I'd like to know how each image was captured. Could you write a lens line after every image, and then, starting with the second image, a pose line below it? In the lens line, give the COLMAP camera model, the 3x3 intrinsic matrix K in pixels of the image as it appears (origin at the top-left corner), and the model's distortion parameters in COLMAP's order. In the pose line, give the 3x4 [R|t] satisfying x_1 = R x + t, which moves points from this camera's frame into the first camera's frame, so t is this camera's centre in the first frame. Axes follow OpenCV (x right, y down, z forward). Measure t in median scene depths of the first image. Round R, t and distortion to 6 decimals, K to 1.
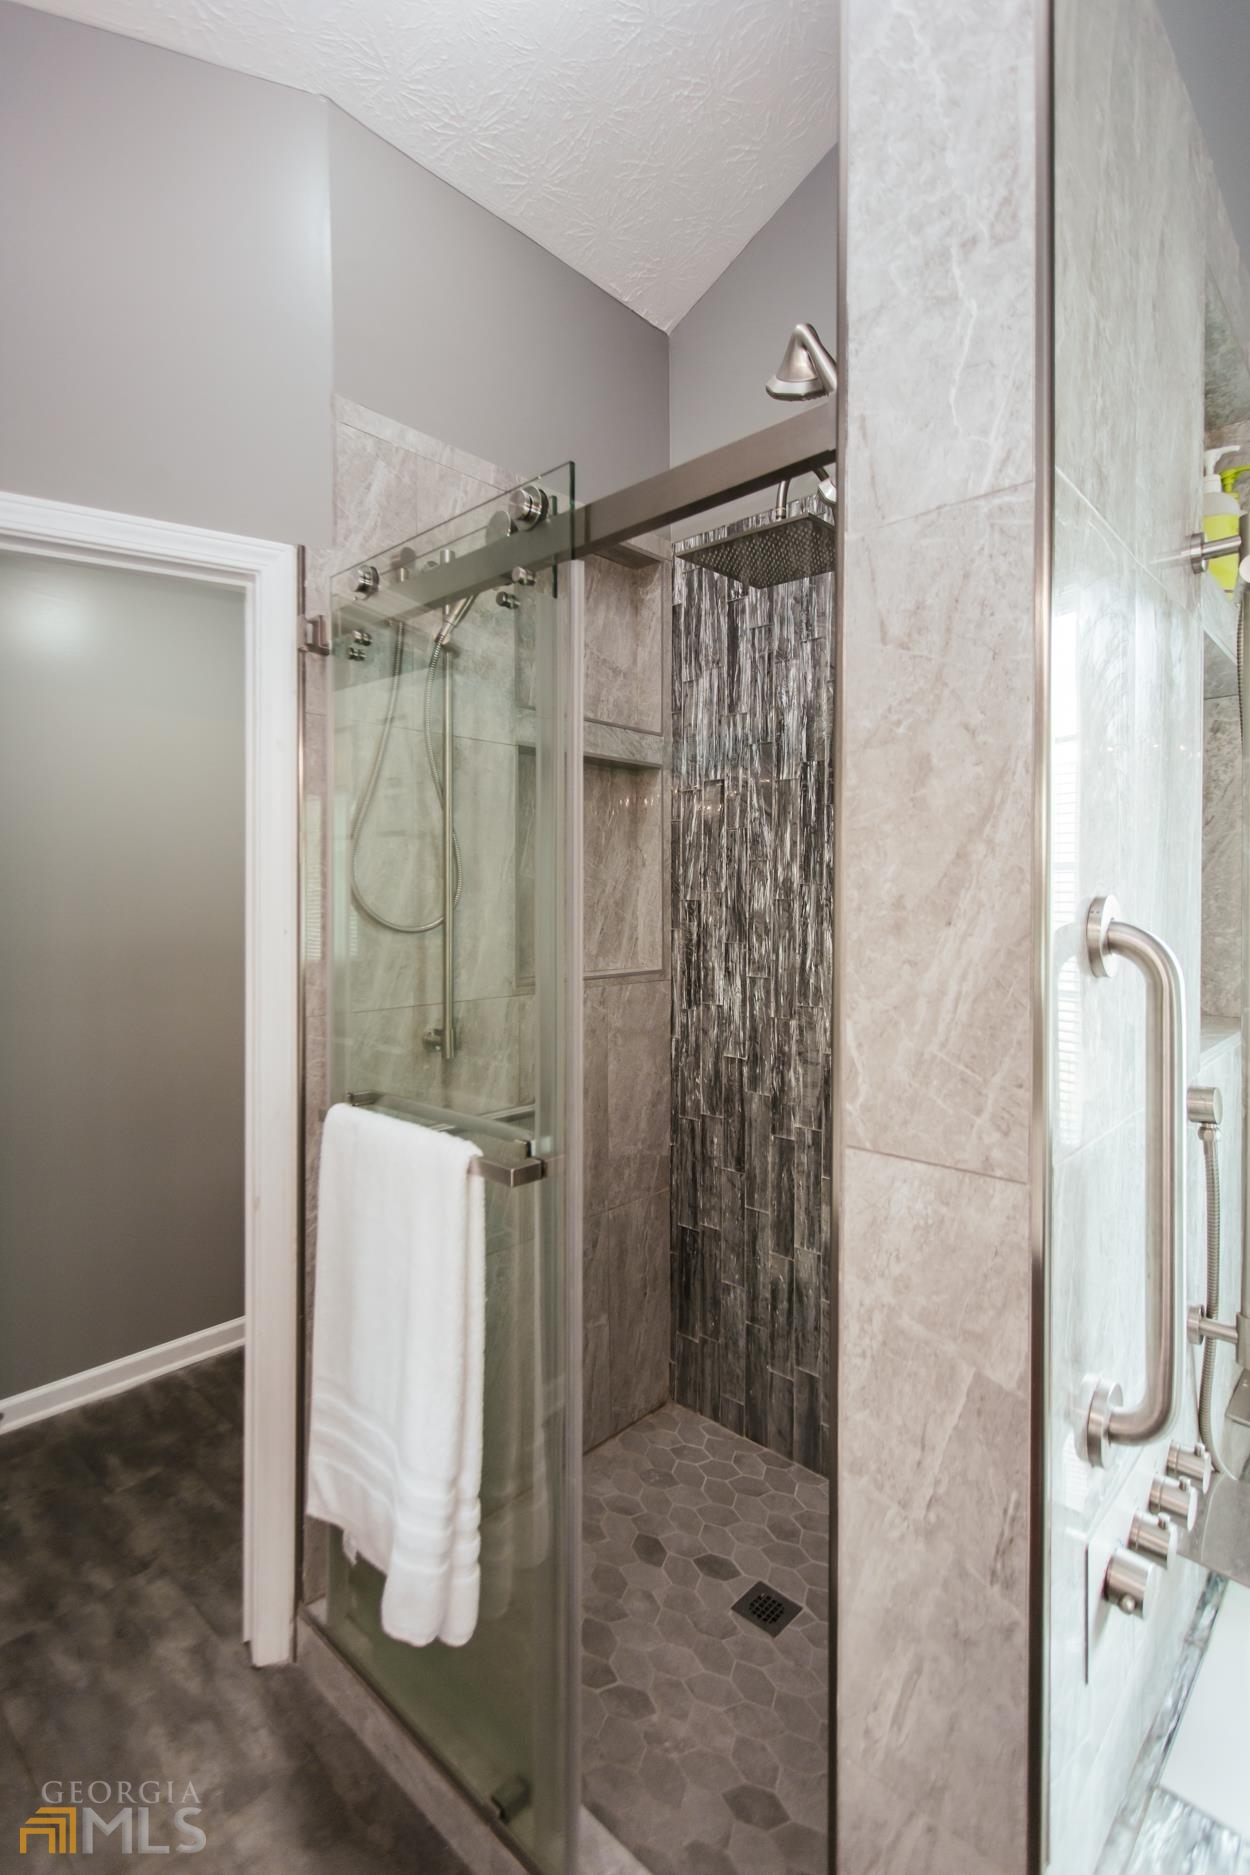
lens RADIAL K [[909.2, 0, 654.3], [0, 909.2, 916.6], [0, 0, 1]] dist [0.002226, 0.003074]
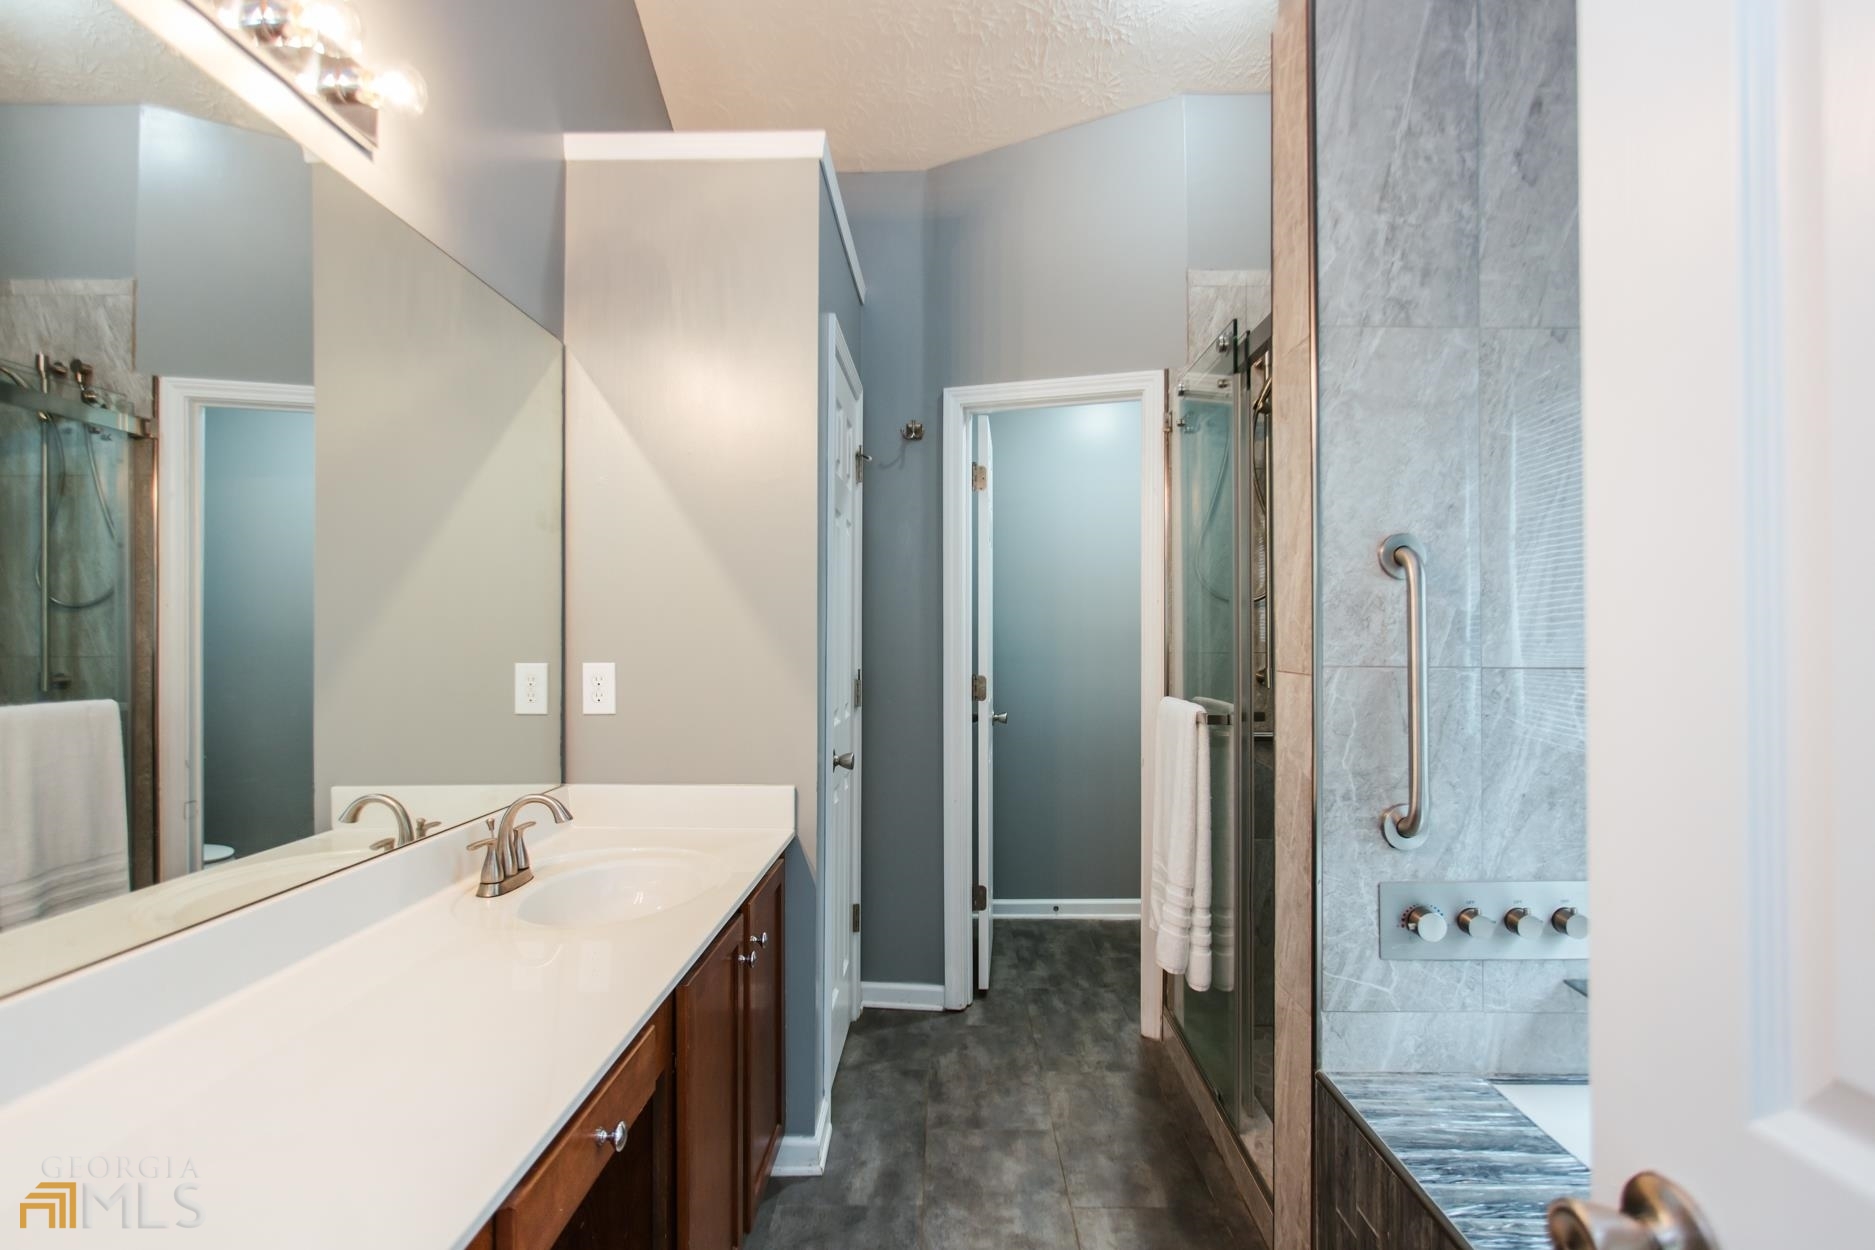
lens RADIAL K [[981.5, 0, 935.6], [0, 981.5, 627.6], [0, 0, 1]] dist [-0.003432, -0.000446]
pose [[0.663156, -0.001613, -0.748479, 0.664693], [-0.011659, 0.999854, -0.012485, 0.094882], [0.748390, 0.017006, 0.663040, -0.496797]]
